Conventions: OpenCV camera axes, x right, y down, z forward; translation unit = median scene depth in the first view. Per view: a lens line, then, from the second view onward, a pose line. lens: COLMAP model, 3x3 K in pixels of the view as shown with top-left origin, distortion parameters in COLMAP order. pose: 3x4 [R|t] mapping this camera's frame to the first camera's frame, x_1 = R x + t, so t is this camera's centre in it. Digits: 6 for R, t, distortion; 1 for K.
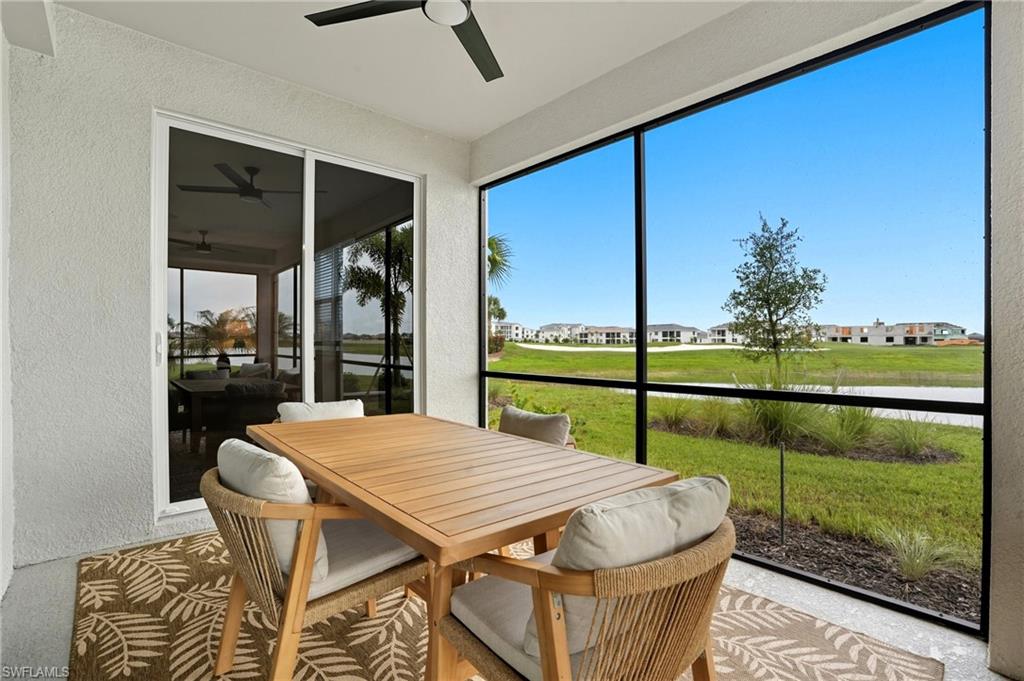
lens RADIAL K [[472.3, 0, 512.9], [0, 472.3, 337.2], [0, 0, 1]] dist [-0.061613, 0.019056]
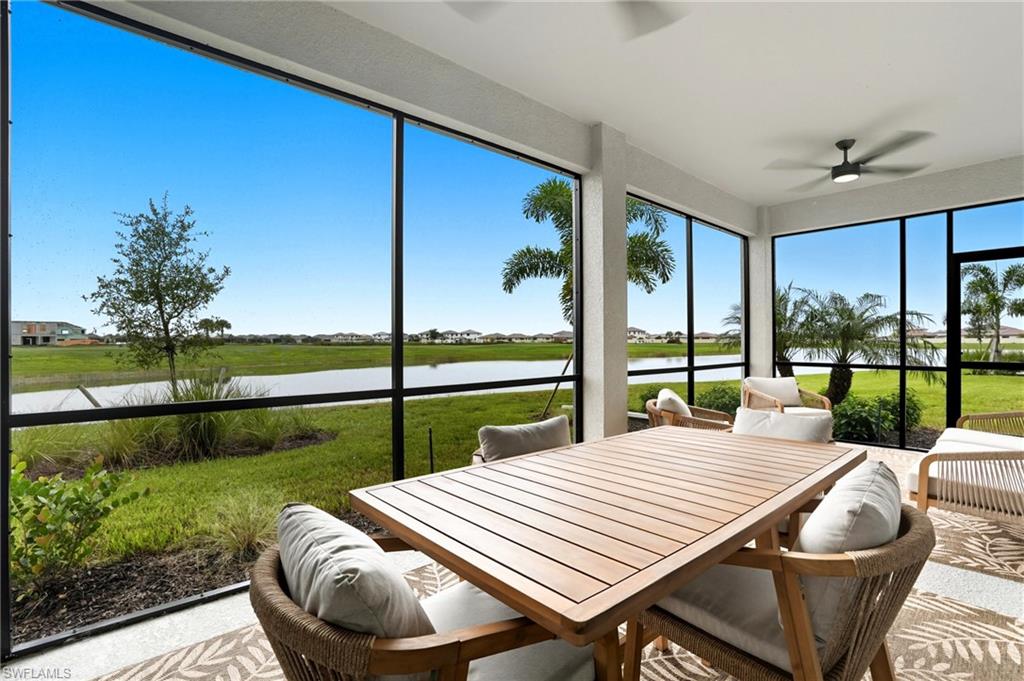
lens RADIAL K [[472.3, 0, 512.9], [0, 472.3, 337.2], [0, 0, 1]] dist [-0.061613, 0.019056]
pose [[0.016863, 0.003065, 0.999853, -1.826254], [-0.003348, 0.999990, -0.003009, -0.010637], [-0.999852, -0.003297, 0.016873, 2.064443]]
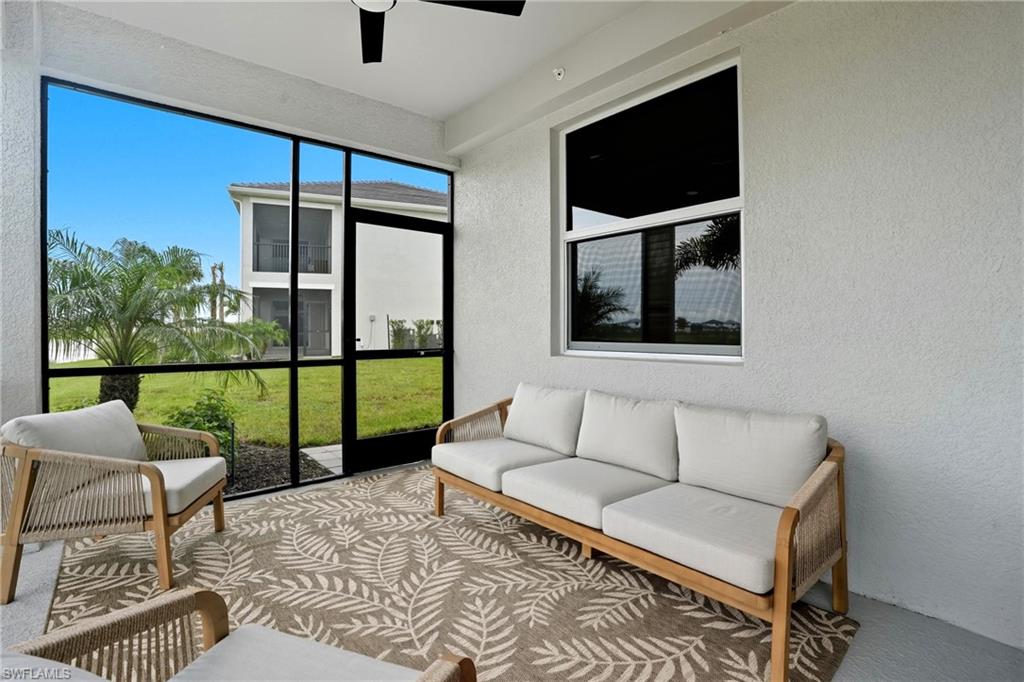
lens RADIAL K [[488.7, 0, 516.3], [0, 488.7, 330.1], [0, 0, 1]] dist [-0.066379, 0.022179]
pose [[-0.999580, -0.004375, 0.028653, -0.407048], [-0.004547, 0.999972, -0.005946, 0.021290], [-0.028626, -0.006073, -0.999572, 1.741545]]
